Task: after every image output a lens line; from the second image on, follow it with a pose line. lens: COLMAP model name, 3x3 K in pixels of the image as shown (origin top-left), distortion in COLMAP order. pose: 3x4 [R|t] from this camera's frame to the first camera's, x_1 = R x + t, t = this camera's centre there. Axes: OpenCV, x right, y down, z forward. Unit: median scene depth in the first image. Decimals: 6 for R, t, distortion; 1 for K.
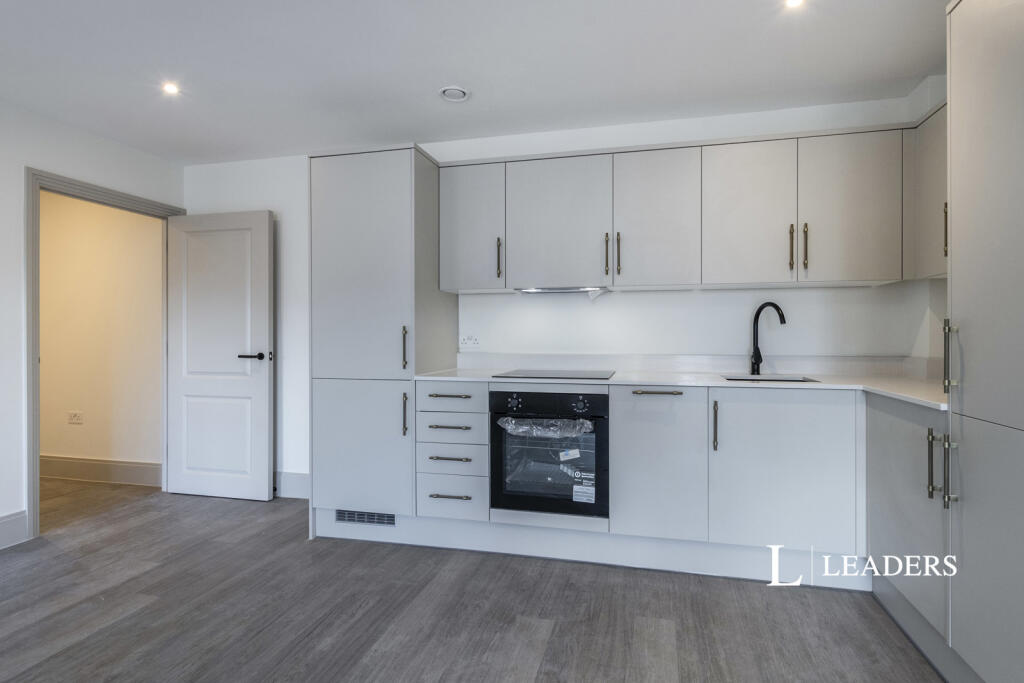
lens RADIAL K [[510.3, 0, 535.1], [0, 510.3, 332.0], [0, 0, 1]] dist [-0.001914, -0.000042]
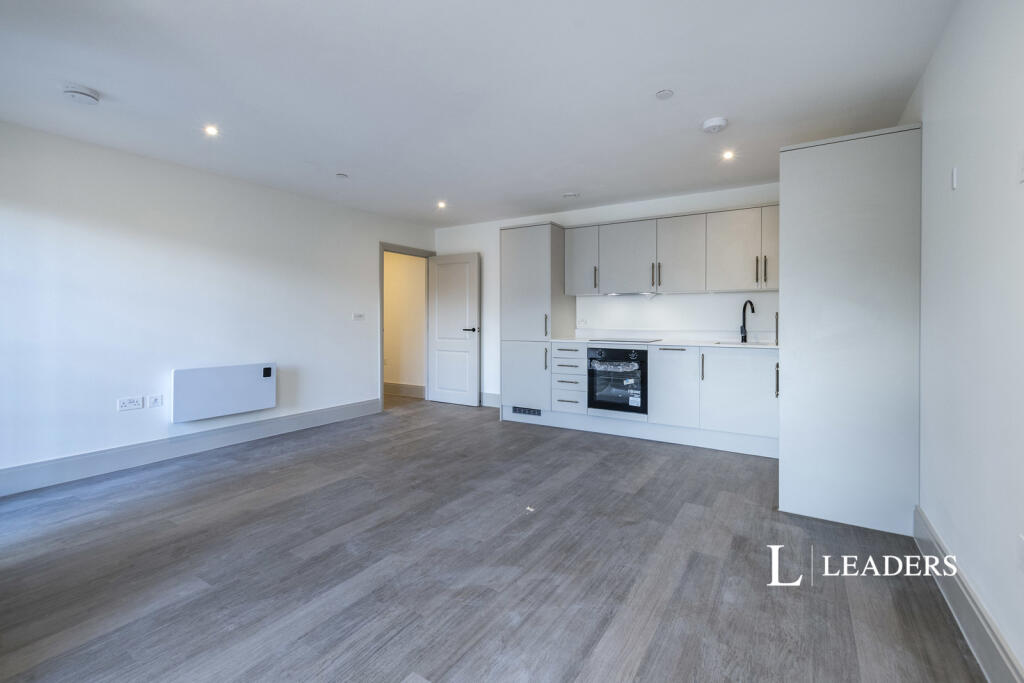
lens RADIAL K [[453.8, 0, 528.7], [0, 453.8, 341.5], [0, 0, 1]] dist [-0.001455, -0.000406]
pose [[0.952138, 0.017525, -0.305166, 0.216896], [-0.000463, 0.998437, 0.055893, -0.004190], [0.305668, -0.053077, 0.950658, -0.687436]]
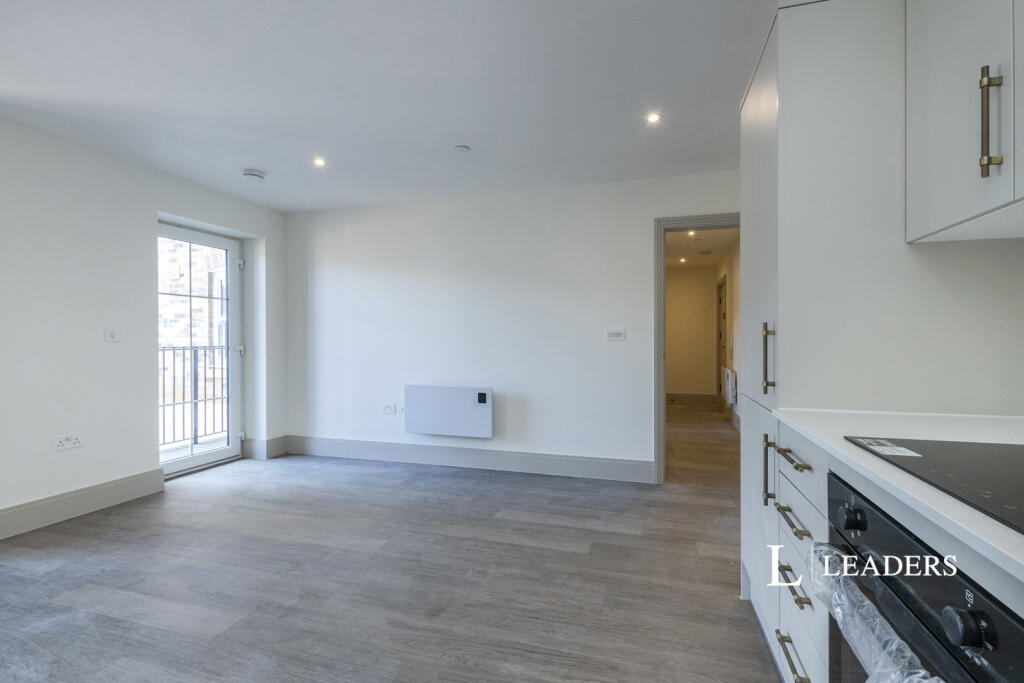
lens RADIAL K [[453.8, 0, 528.7], [0, 453.8, 341.5], [0, 0, 1]] dist [-0.001455, -0.000406]
pose [[-0.049599, 0.006837, -0.998746, 0.291902], [0.005052, 0.999965, 0.006595, 0.005712], [0.998756, -0.004718, -0.049632, 0.761721]]
